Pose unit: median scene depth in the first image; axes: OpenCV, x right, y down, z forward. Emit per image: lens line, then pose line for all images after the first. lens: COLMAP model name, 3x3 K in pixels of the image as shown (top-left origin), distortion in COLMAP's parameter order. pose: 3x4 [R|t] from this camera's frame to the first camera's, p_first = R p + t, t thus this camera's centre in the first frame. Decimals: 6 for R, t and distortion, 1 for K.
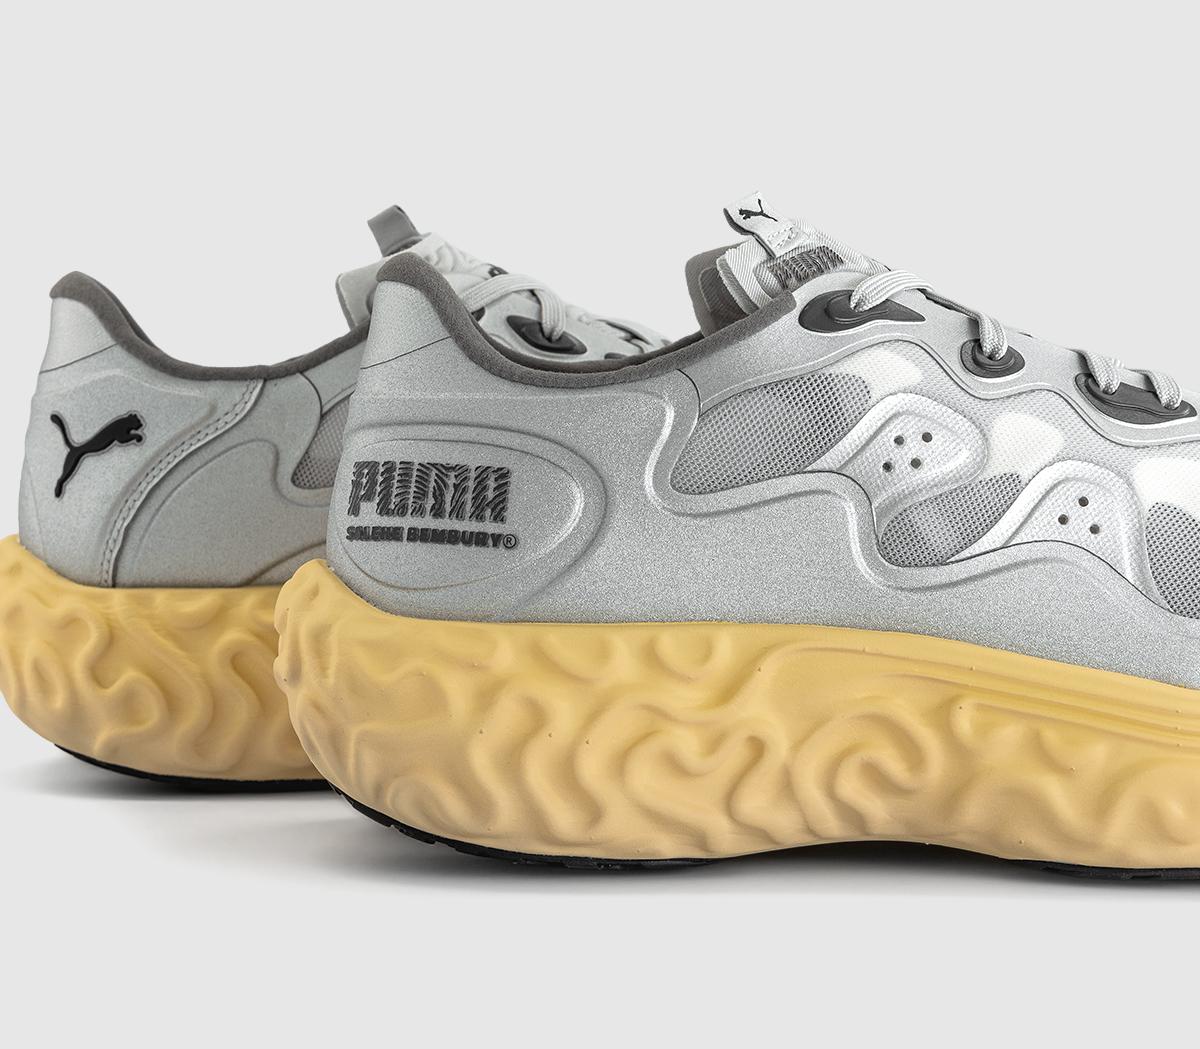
lens RADIAL K [[2772.0, 0, 600.0], [0, 2772.0, 524.5], [0, 0, 1]] dist [-0.003528, -0.008000]
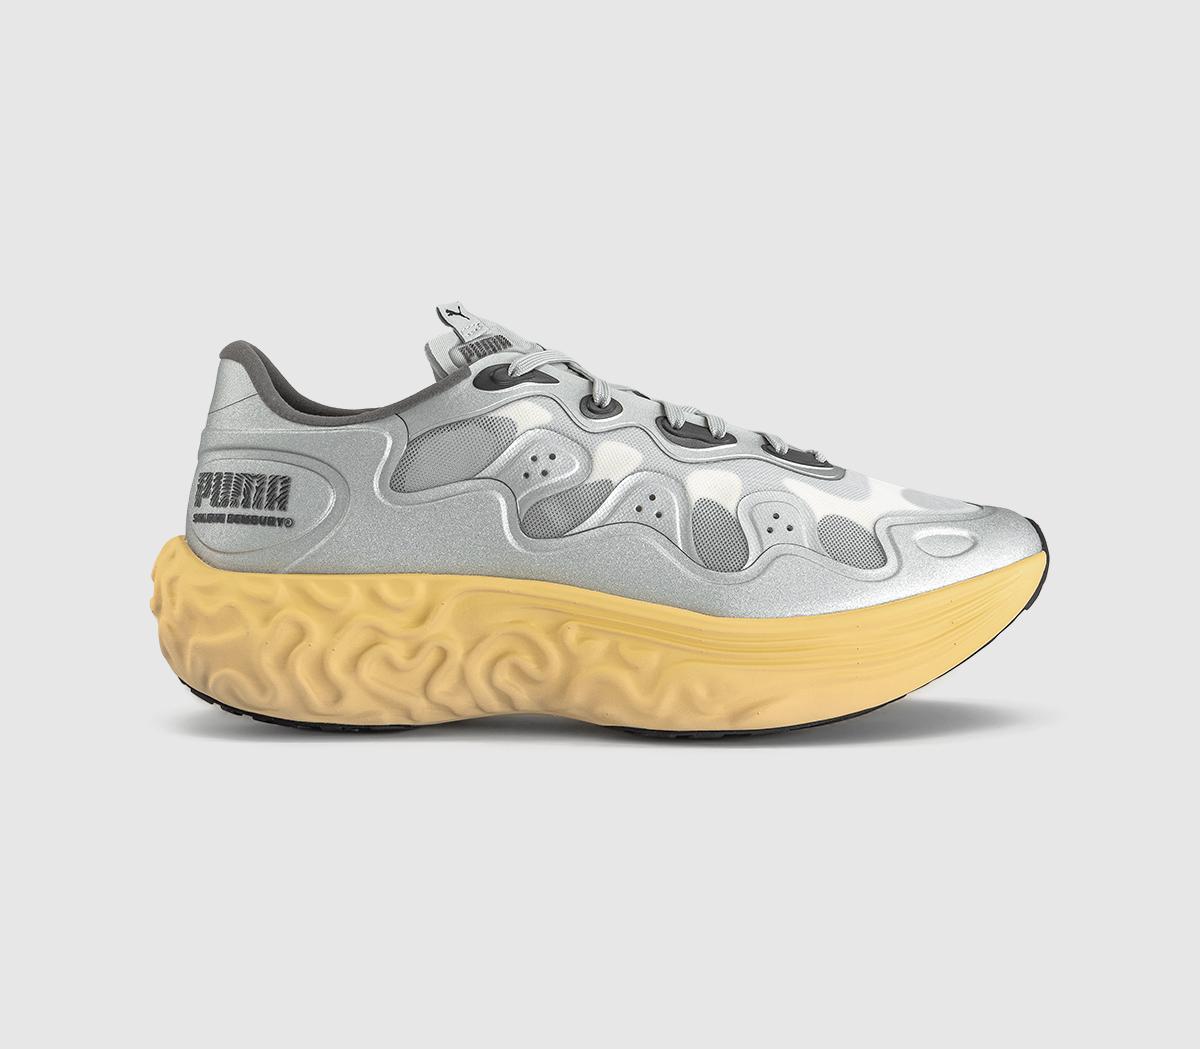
lens RADIAL K [[2155.0, 0, 599.5], [0, 2155.0, 409.3], [0, 0, 1]] dist [0.025664, 0.030191]
pose [[0.999494, -0.001514, -0.031759, 0.183397], [-0.000294, 0.998384, -0.056833, 0.011386], [0.031794, 0.056814, 0.997878, -0.225930]]
